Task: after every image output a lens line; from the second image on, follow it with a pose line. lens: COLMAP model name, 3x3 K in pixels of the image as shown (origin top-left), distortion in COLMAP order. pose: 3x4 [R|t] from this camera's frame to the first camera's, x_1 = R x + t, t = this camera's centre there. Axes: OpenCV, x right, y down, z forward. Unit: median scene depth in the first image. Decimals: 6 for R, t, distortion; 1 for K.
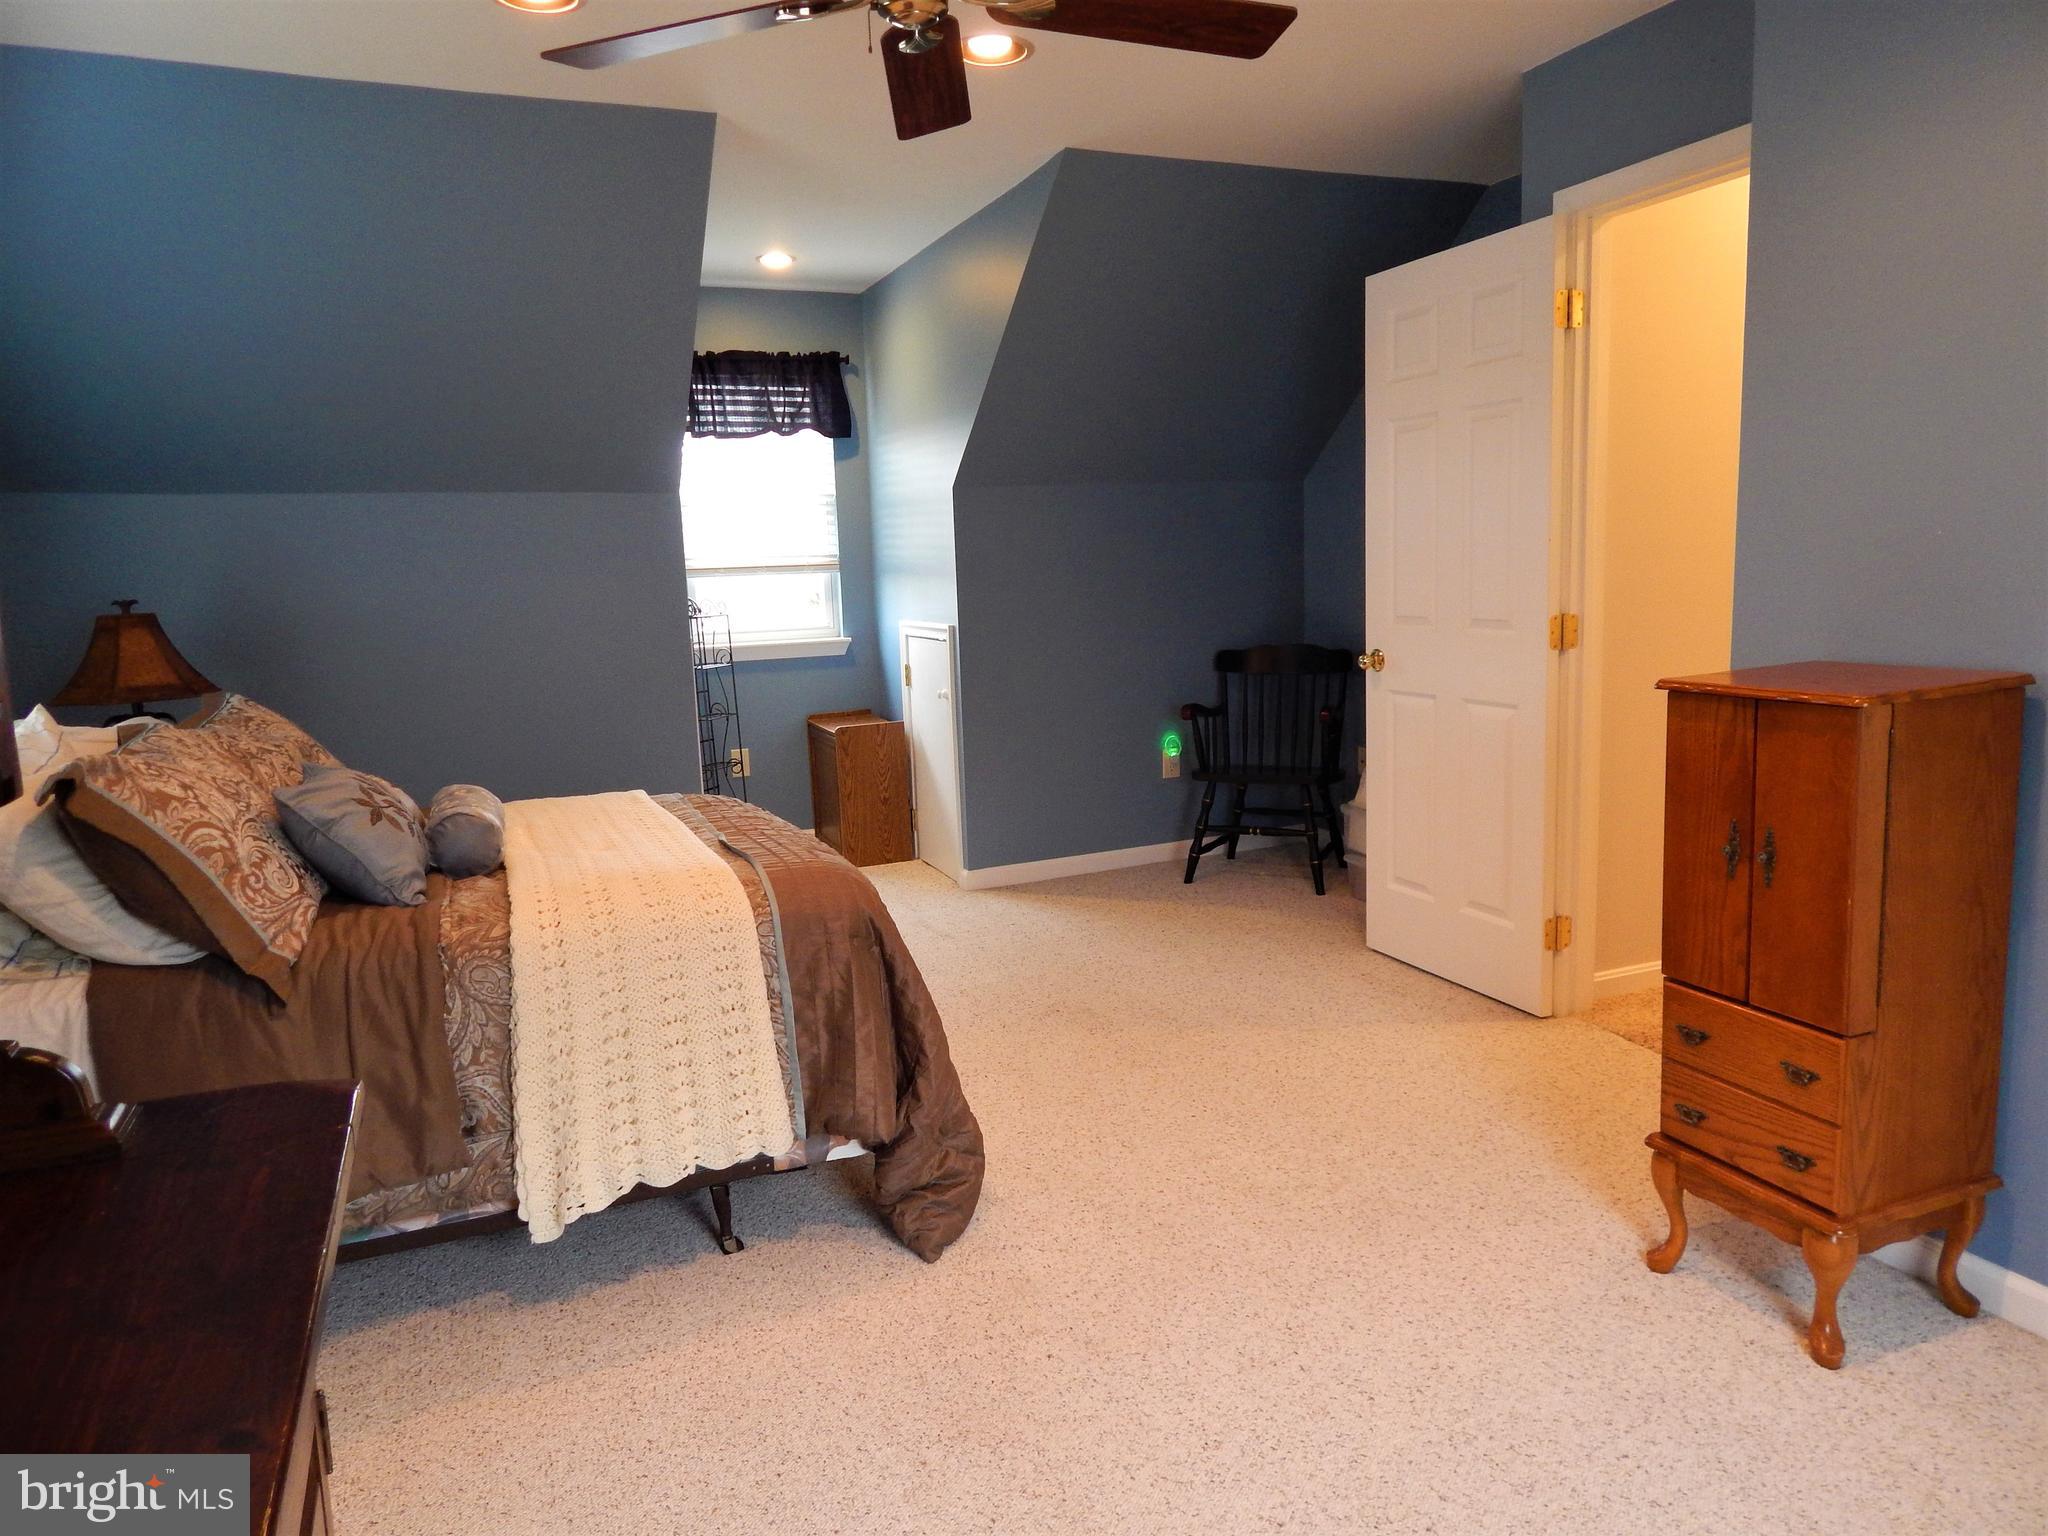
lens RADIAL K [[1343.7, 0, 1037.7], [0, 1343.7, 762.5], [0, 0, 1]] dist [-0.000113, -0.006467]
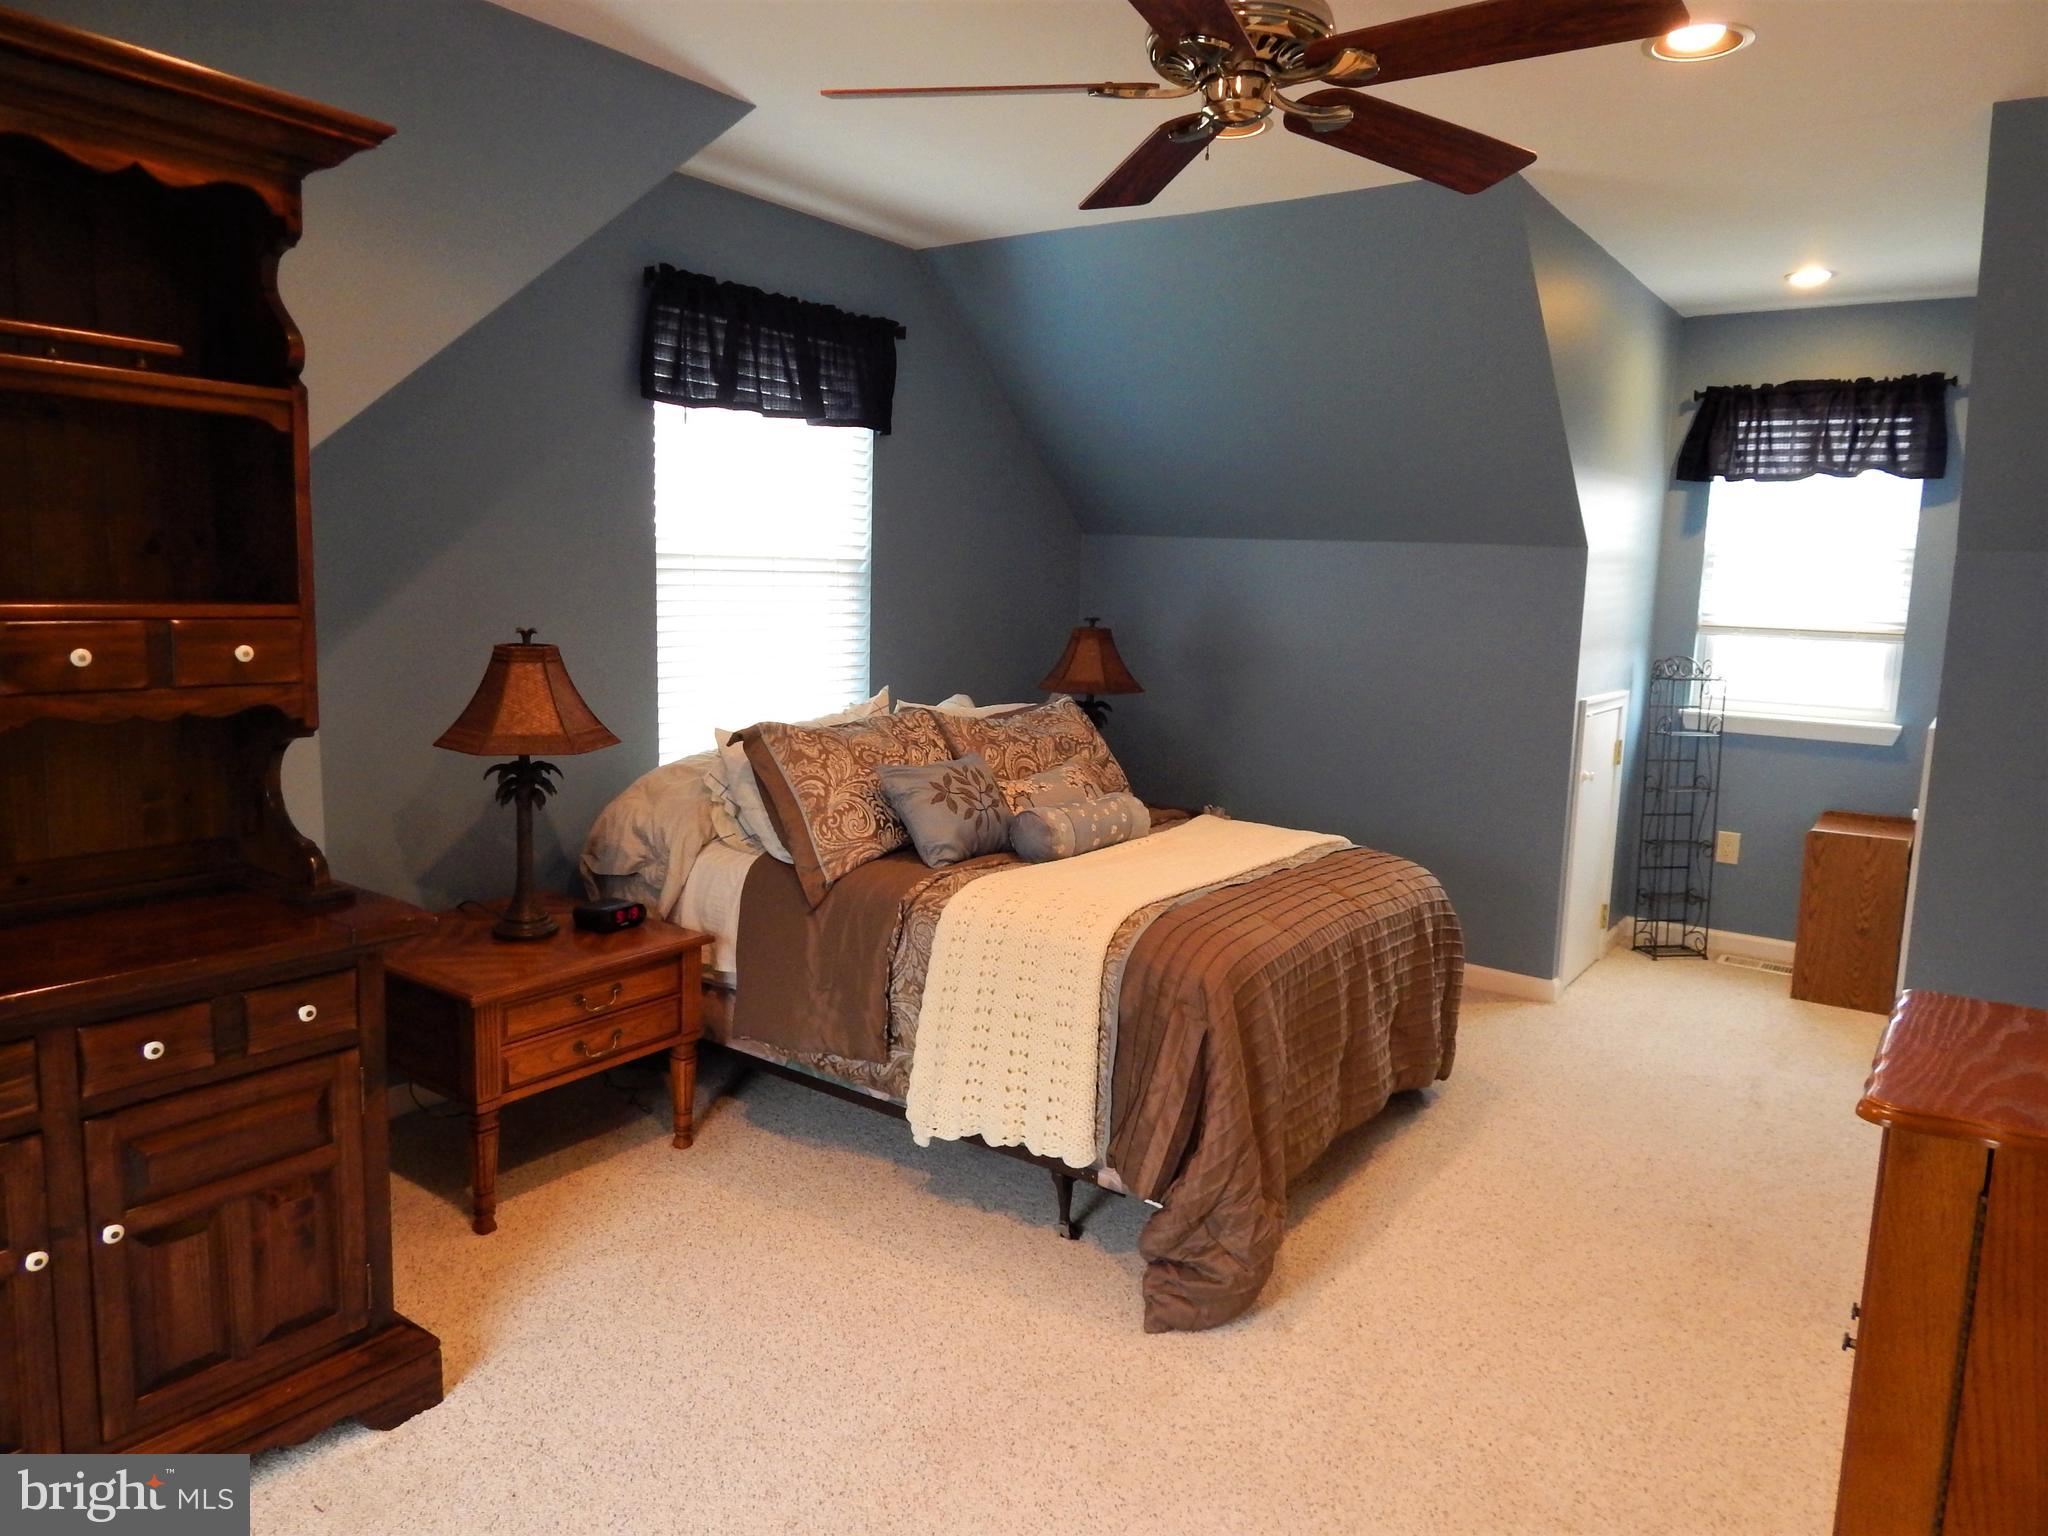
lens RADIAL K [[1343.7, 0, 1037.7], [0, 1343.7, 762.5], [0, 0, 1]] dist [-0.000113, -0.006467]
pose [[0.520996, 0.171143, -0.836226, 0.614565], [-0.176694, 0.980096, 0.090501, -0.121244], [0.835070, 0.100606, 0.540866, 0.313511]]
